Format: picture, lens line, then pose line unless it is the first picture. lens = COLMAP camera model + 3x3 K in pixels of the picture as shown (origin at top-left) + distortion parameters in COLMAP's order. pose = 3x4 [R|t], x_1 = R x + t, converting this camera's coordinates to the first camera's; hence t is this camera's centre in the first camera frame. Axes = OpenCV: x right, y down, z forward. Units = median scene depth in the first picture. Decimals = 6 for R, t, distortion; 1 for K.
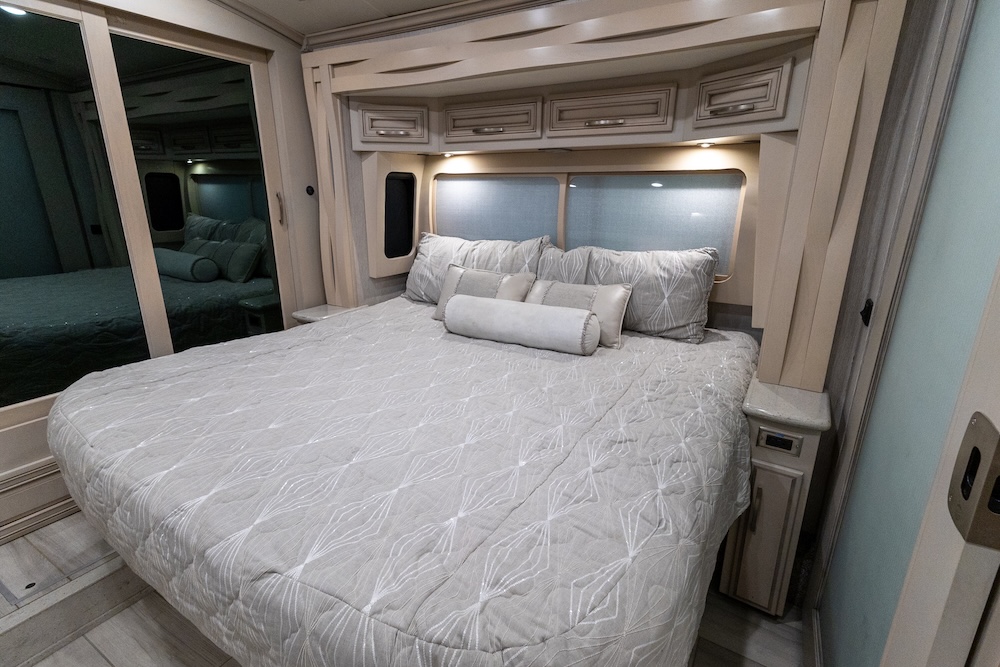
lens RADIAL K [[486.0, 0, 514.1], [0, 486.0, 334.8], [0, 0, 1]] dist [0.038899, -0.011585]
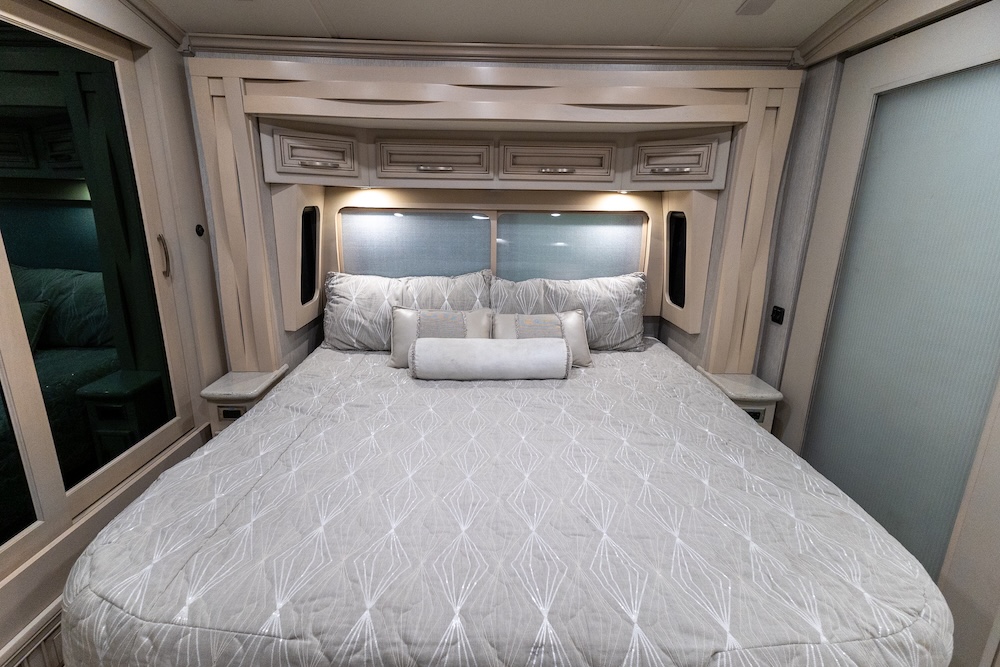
lens RADIAL K [[469.1, 0, 511.8], [0, 469.1, 339.3], [0, 0, 1]] dist [0.036072, -0.009683]
pose [[0.845691, -0.141932, 0.514453, -0.451861], [0.143350, 0.988973, 0.037198, -0.091386], [-0.514059, 0.042289, 0.856711, 0.124338]]
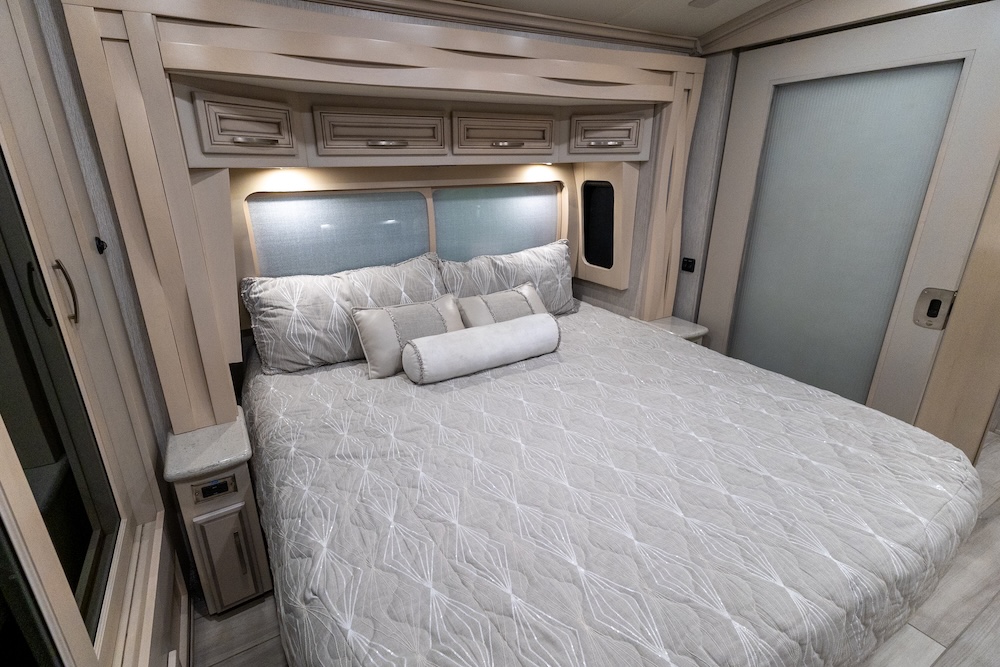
lens RADIAL K [[462.1, 0, 500.0], [0, 462.1, 333.5], [0, 0, 1]] dist [0.035504, -0.009973]
pose [[0.495879, -0.312859, 0.810076, -0.702194], [0.261470, 0.943348, 0.204274, -0.218551], [-0.828093, 0.110515, 0.549590, 0.427817]]
